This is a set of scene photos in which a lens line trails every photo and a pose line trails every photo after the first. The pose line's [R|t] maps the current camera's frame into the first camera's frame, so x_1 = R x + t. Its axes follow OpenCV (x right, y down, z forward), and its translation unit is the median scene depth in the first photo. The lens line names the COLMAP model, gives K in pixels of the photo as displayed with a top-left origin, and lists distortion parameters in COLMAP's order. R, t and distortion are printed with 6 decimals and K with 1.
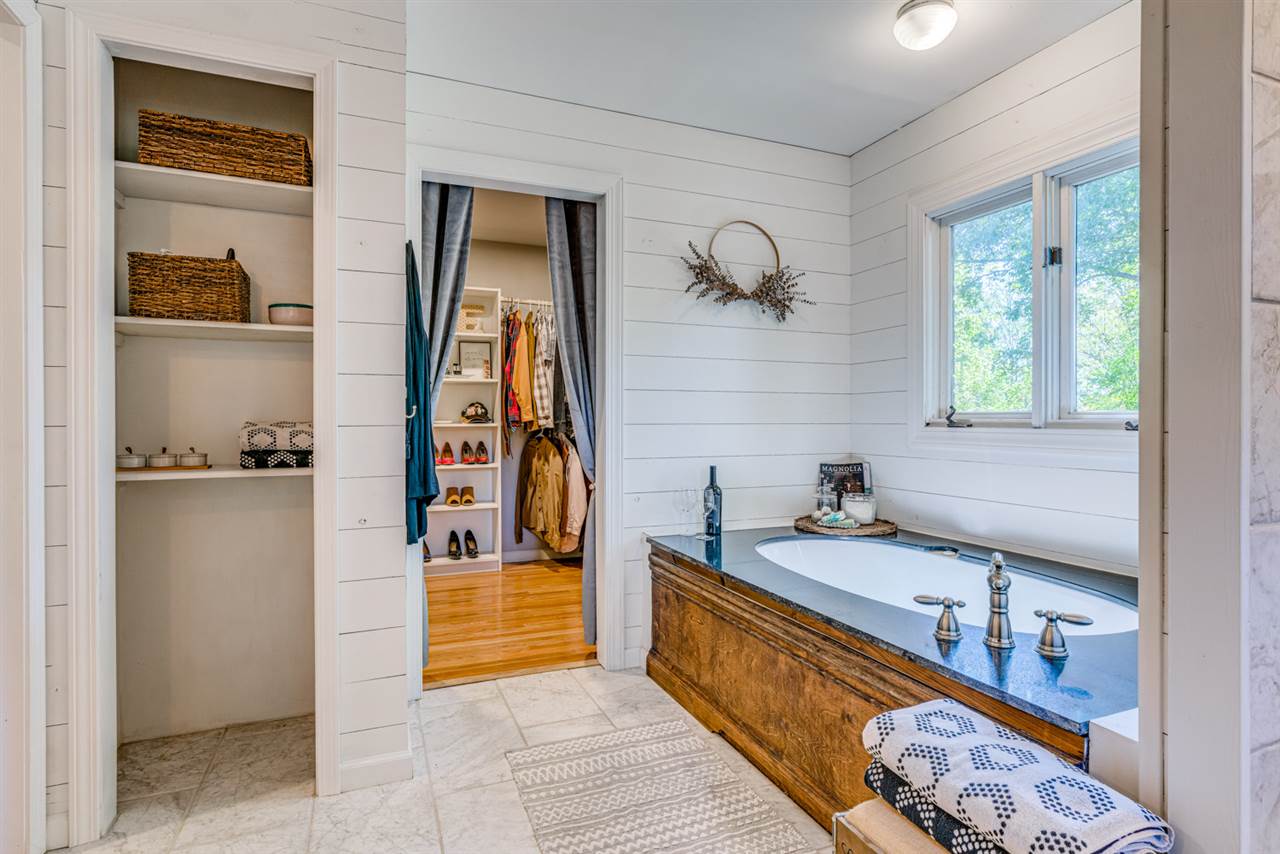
lens RADIAL K [[637.9, 0, 640.0], [0, 637.9, 427.0], [0, 0, 1]] dist [0.000051, -0.000014]
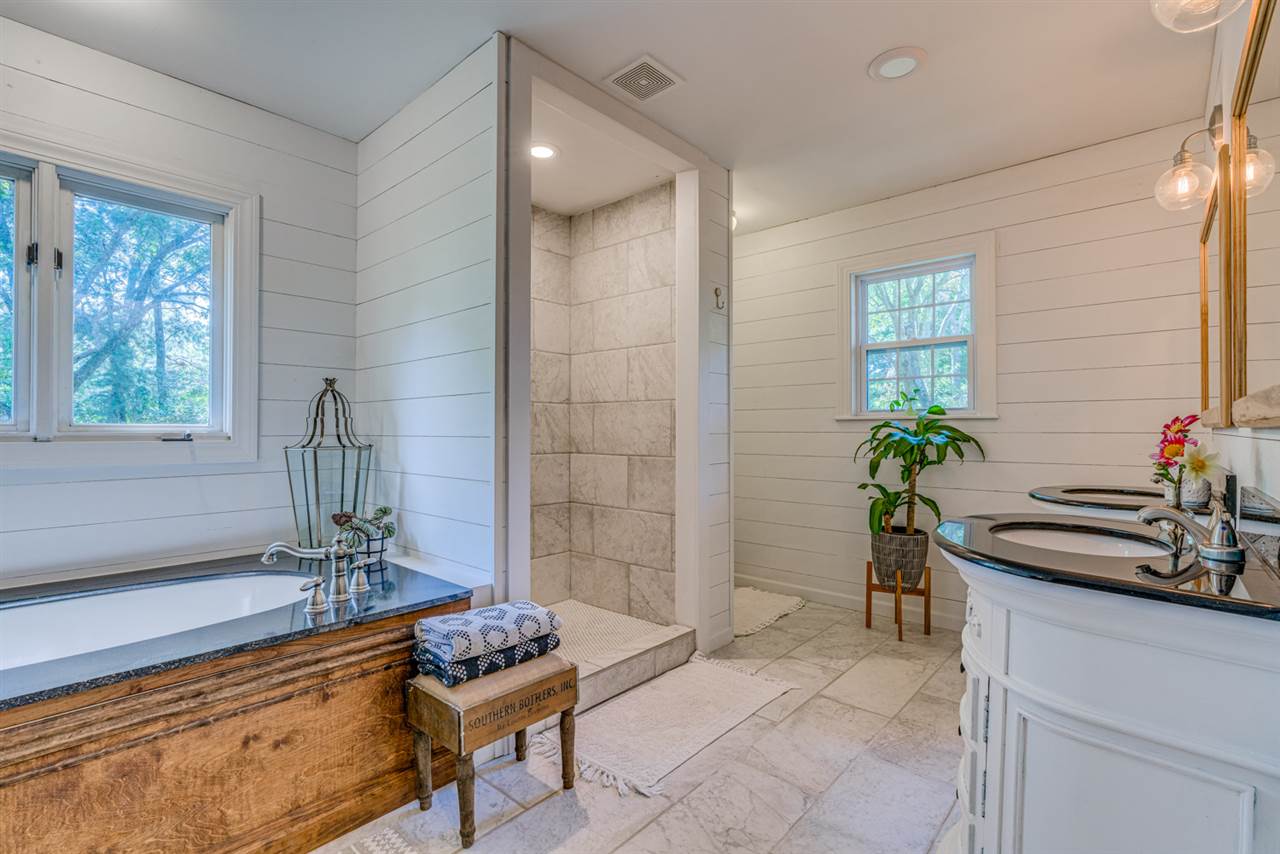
lens RADIAL K [[575.7, 0, 649.6], [0, 575.7, 427.5], [0, 0, 1]] dist [-0.012289, 0.000903]
pose [[-0.446181, 0.003653, 0.894935, -0.777391], [0.006494, 0.999979, -0.000844, -0.016176], [-0.894919, 0.005435, -0.446195, 0.903624]]
